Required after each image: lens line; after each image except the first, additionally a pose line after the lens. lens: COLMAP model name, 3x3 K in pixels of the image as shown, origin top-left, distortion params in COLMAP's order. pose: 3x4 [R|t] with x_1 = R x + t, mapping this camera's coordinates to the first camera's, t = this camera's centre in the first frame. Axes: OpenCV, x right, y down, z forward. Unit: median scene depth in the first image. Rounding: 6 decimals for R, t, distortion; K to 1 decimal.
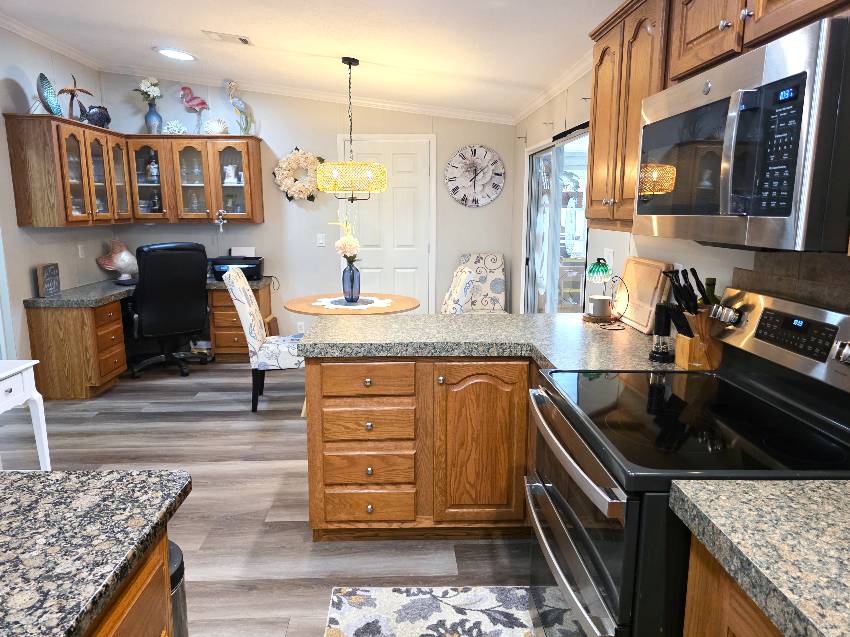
lens RADIAL K [[574.5, 0, 425.0], [0, 574.5, 318.5], [0, 0, 1]] dist [0.050065, -0.071728]
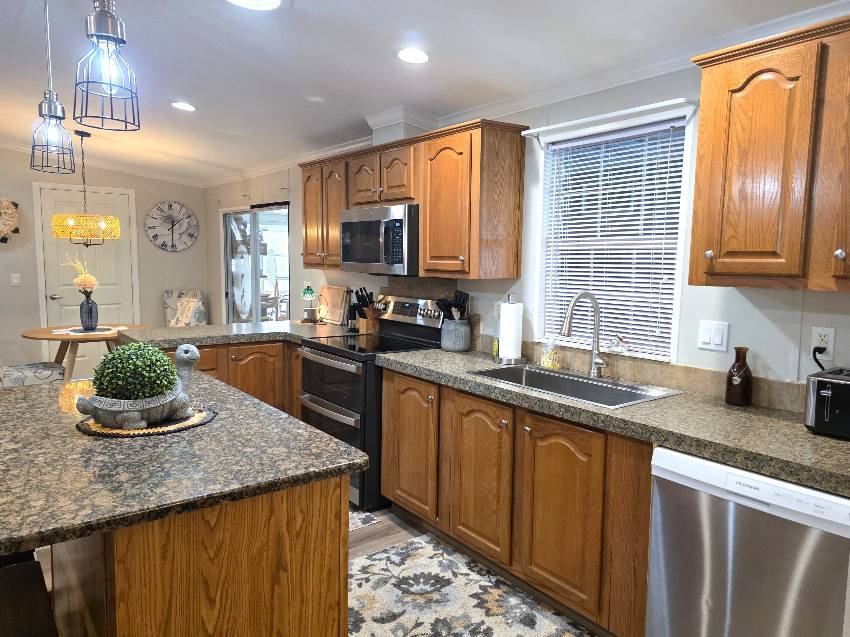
lens RADIAL K [[587.0, 0, 432.4], [0, 587.0, 321.3], [0, 0, 1]] dist [0.076296, -0.076115]
pose [[0.810219, -0.050828, 0.583919, -0.247274], [0.091674, 0.994961, -0.040594, 0.061428], [-0.578913, 0.086420, 0.810796, -0.366646]]
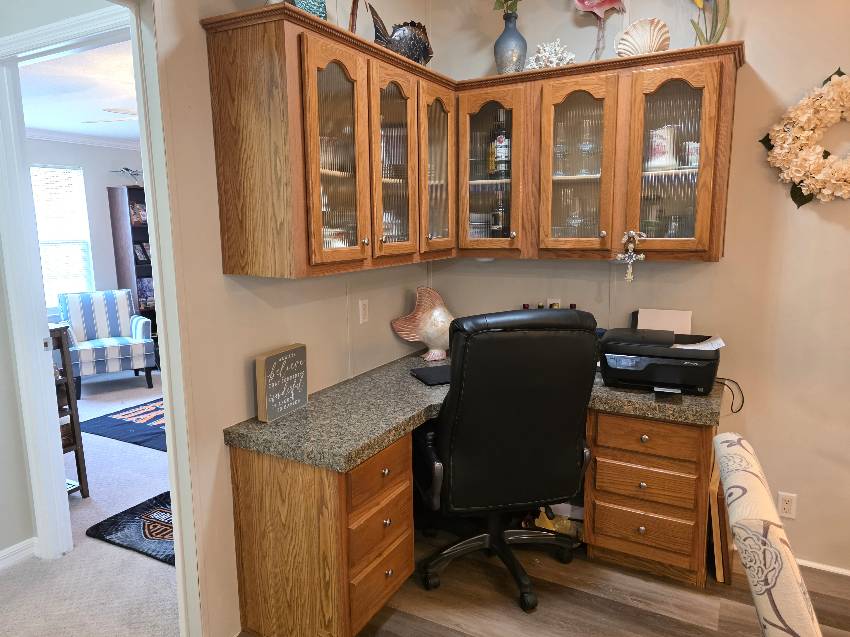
lens RADIAL K [[587.0, 0, 432.4], [0, 587.0, 321.3], [0, 0, 1]] dist [0.076296, -0.076115]
pose [[0.859968, 0.075569, -0.504721, -0.283595], [-0.083216, 0.996504, 0.007412, -0.123616], [0.503517, 0.035627, 0.863250, 0.604941]]
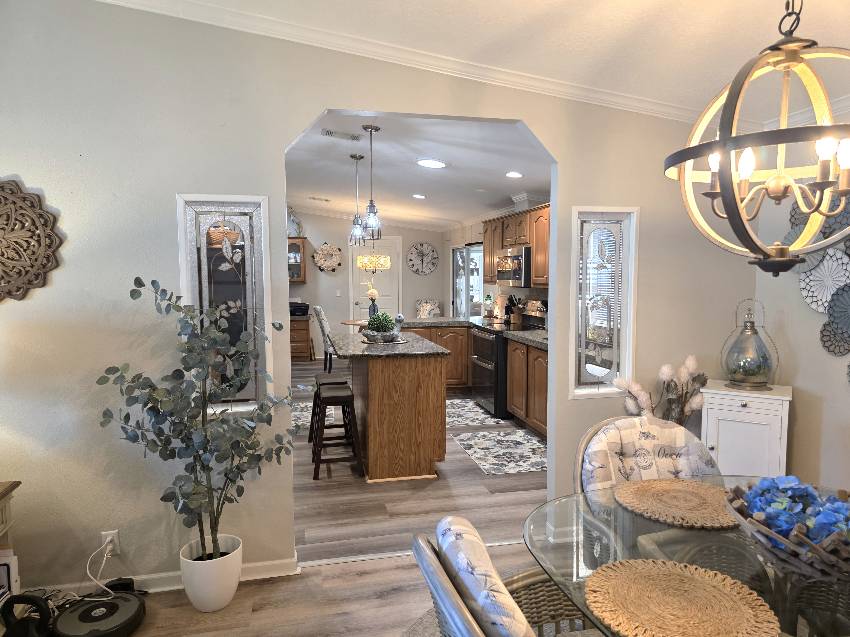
lens RADIAL K [[569.9, 0, 426.5], [0, 569.9, 315.6], [0, 0, 1]] dist [0.069304, -0.063954]
pose [[0.983434, -0.016277, 0.180534, -0.280052], [0.035958, 0.993685, -0.106286, 0.158662], [-0.177664, 0.111017, 0.977809, -0.932559]]
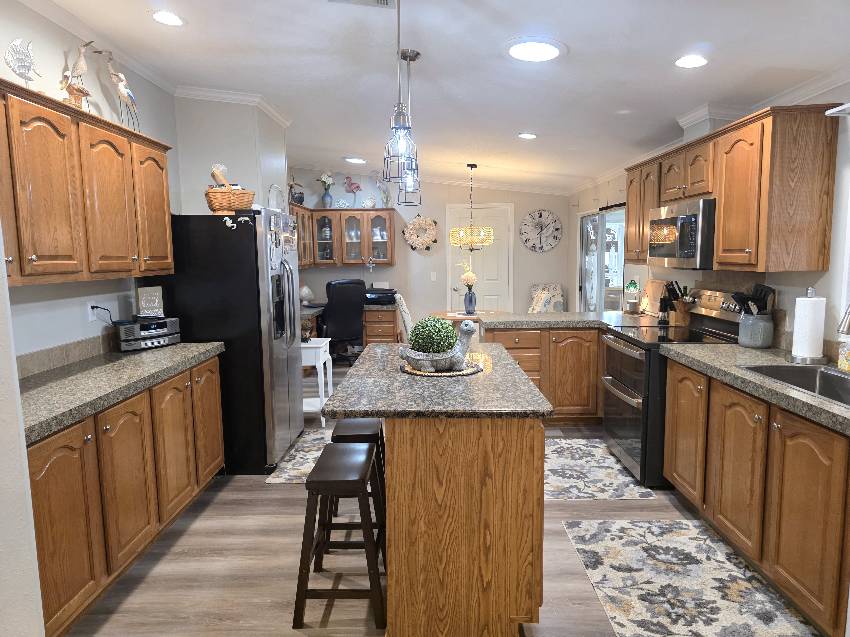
lens RADIAL K [[564.2, 0, 423.2], [0, 564.2, 321.9], [0, 0, 1]] dist [0.056812, -0.060916]
pose [[0.998402, -0.009570, -0.055689, -0.155796], [0.005990, 0.997926, -0.064098, 0.082977], [0.056187, 0.063662, 0.996389, -0.495450]]
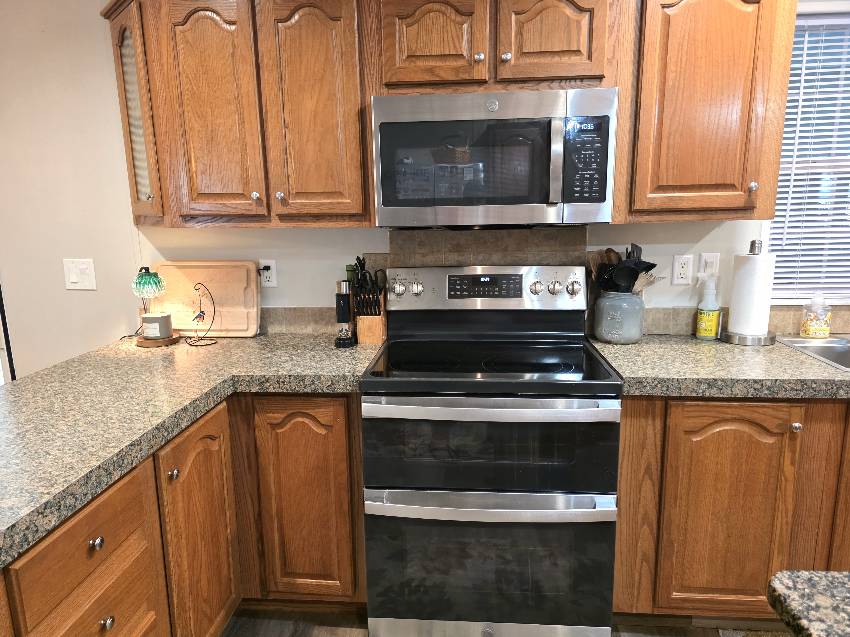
lens RADIAL K [[564.2, 0, 423.2], [0, 564.2, 321.9], [0, 0, 1]] dist [0.056812, -0.060916]
pose [[0.125344, -0.198073, 0.972140, -0.250232], [0.201822, 0.964470, 0.170488, -0.051704], [-0.971369, 0.174830, 0.160866, 0.295336]]
